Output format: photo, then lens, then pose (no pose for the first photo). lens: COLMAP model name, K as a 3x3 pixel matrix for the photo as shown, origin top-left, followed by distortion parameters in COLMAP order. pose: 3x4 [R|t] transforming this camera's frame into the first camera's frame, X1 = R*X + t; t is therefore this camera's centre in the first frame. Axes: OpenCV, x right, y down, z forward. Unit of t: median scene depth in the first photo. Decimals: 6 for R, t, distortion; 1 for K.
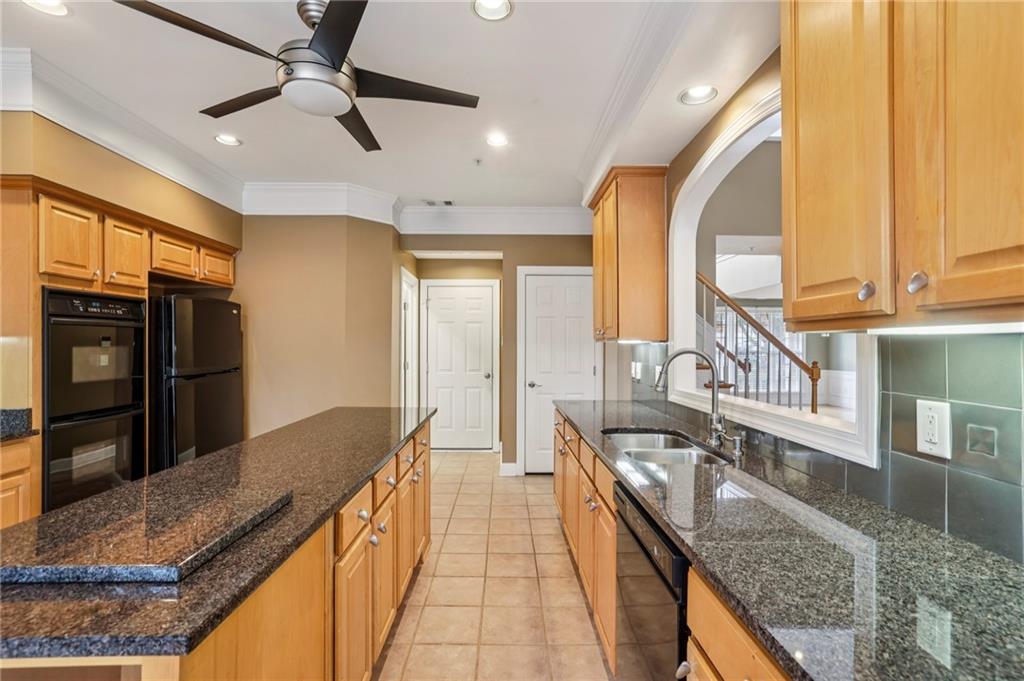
lens RADIAL K [[473.4, 0, 508.8], [0, 473.4, 343.6], [0, 0, 1]] dist [0.013143, 0.000808]
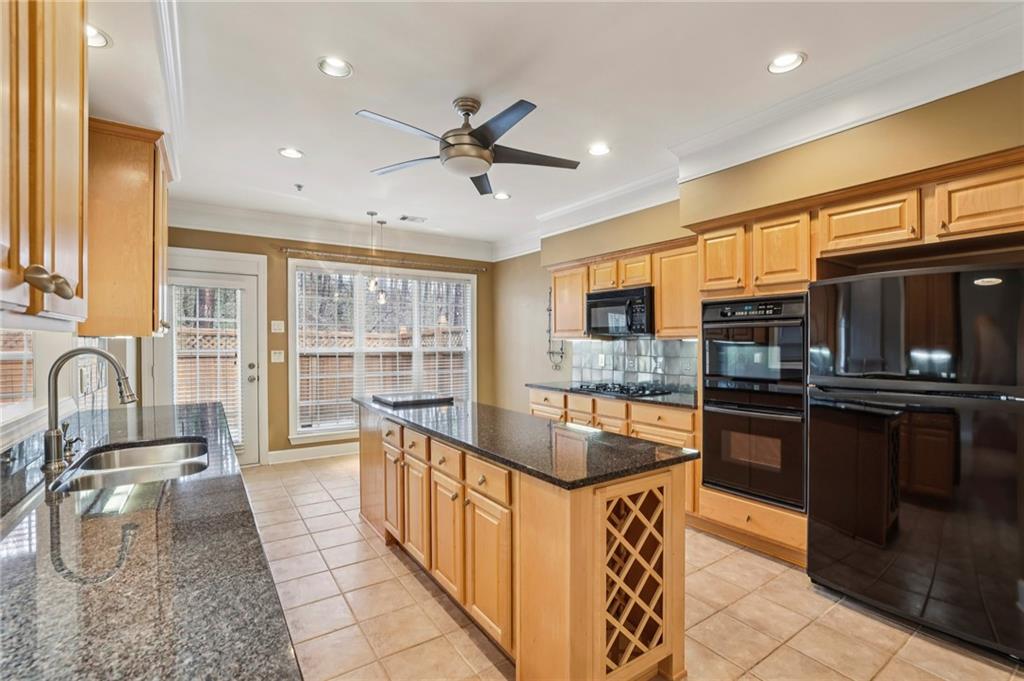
lens RADIAL K [[442.2, 0, 483.4], [0, 442.2, 344.3], [0, 0, 1]] dist [-0.016729, 0.003172]
pose [[-0.838271, -0.003842, -0.545241, 0.191853], [-0.001510, 0.999988, -0.004725, 0.006909], [0.545252, -0.003137, -0.838266, 1.506195]]
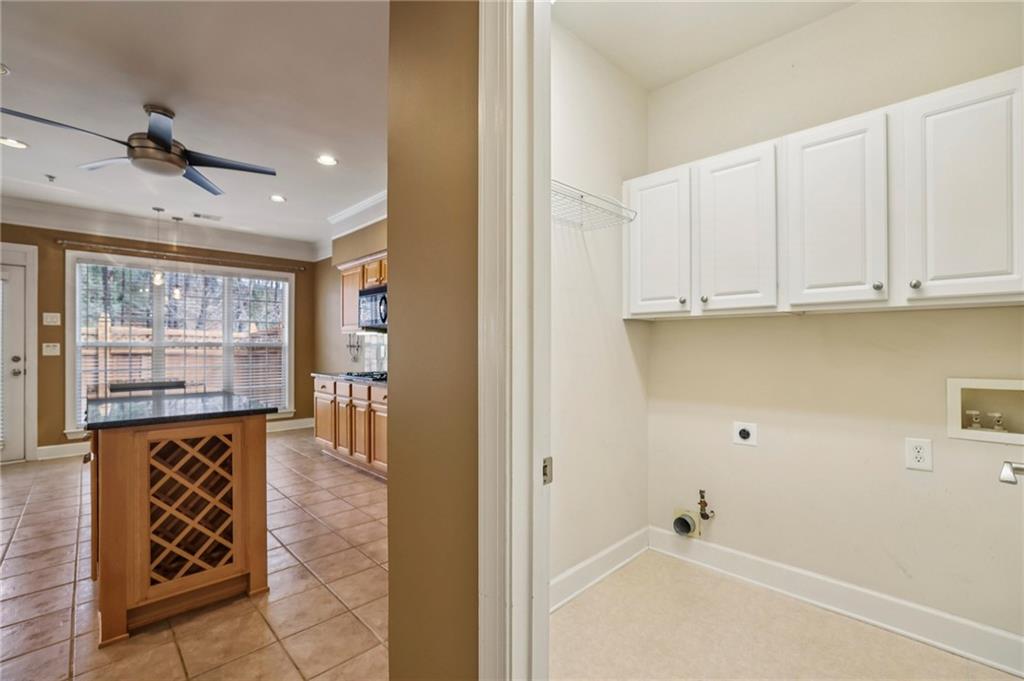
lens RADIAL K [[442.2, 0, 510.1], [0, 442.2, 346.5], [0, 0, 1]] dist [-0.016729, 0.003172]
pose [[-0.728724, -0.010809, -0.684723, 0.011921], [0.002040, 0.999837, -0.017955, 0.035021], [0.684805, -0.014482, -0.728582, 1.746300]]
